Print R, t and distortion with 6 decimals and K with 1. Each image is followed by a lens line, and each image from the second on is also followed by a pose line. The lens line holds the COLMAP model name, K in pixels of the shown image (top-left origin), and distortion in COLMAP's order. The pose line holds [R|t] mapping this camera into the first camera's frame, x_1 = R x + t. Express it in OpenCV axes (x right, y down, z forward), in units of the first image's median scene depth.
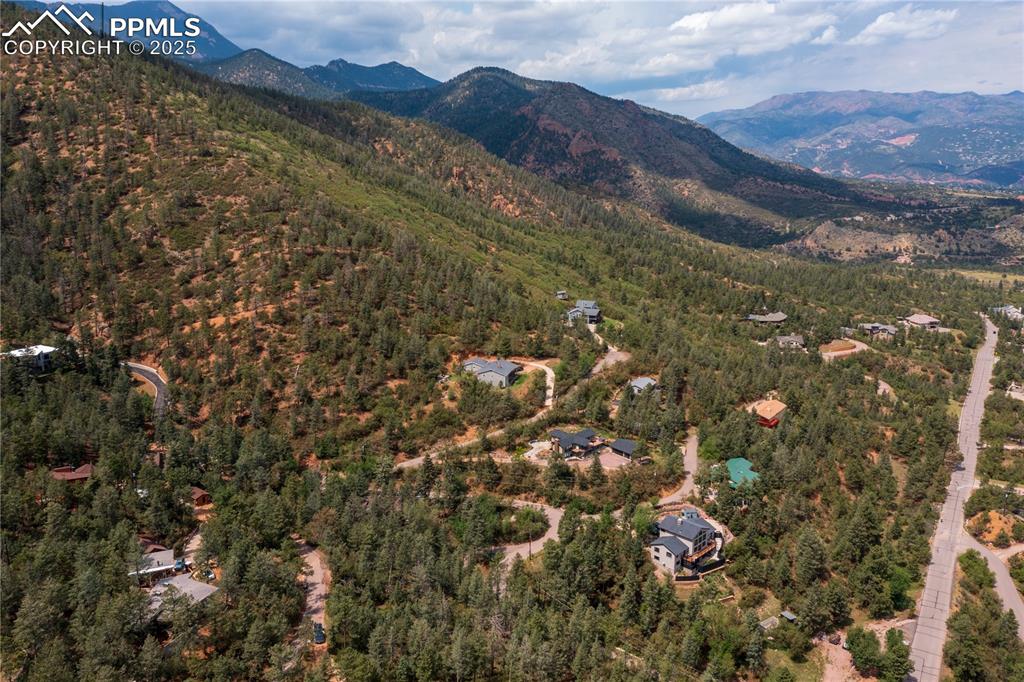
lens RADIAL K [[815.1, 0, 512.0], [0, 815.1, 341.0], [0, 0, 1]] dist [-0.009506, 0.047424]
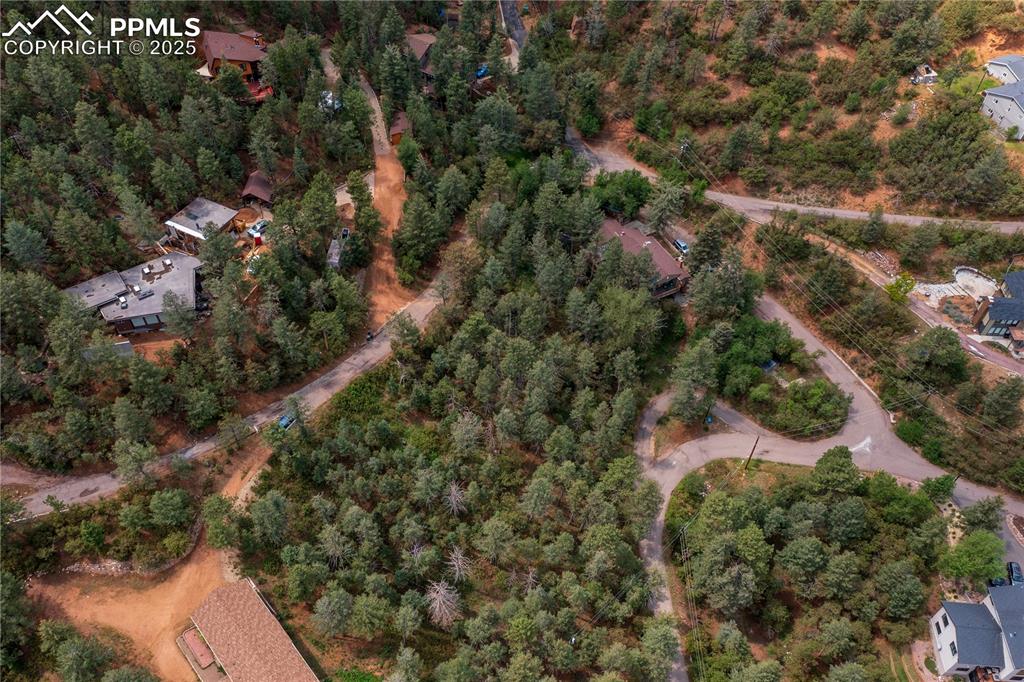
lens RADIAL K [[815.1, 0, 512.0], [0, 815.1, 341.0], [0, 0, 1]] dist [-0.009506, 0.047424]
pose [[0.635741, 0.573886, -0.516224, 0.140475], [-0.192552, 0.765532, 0.613909, -0.112214], [0.747500, -0.290888, 0.597183, 0.453390]]
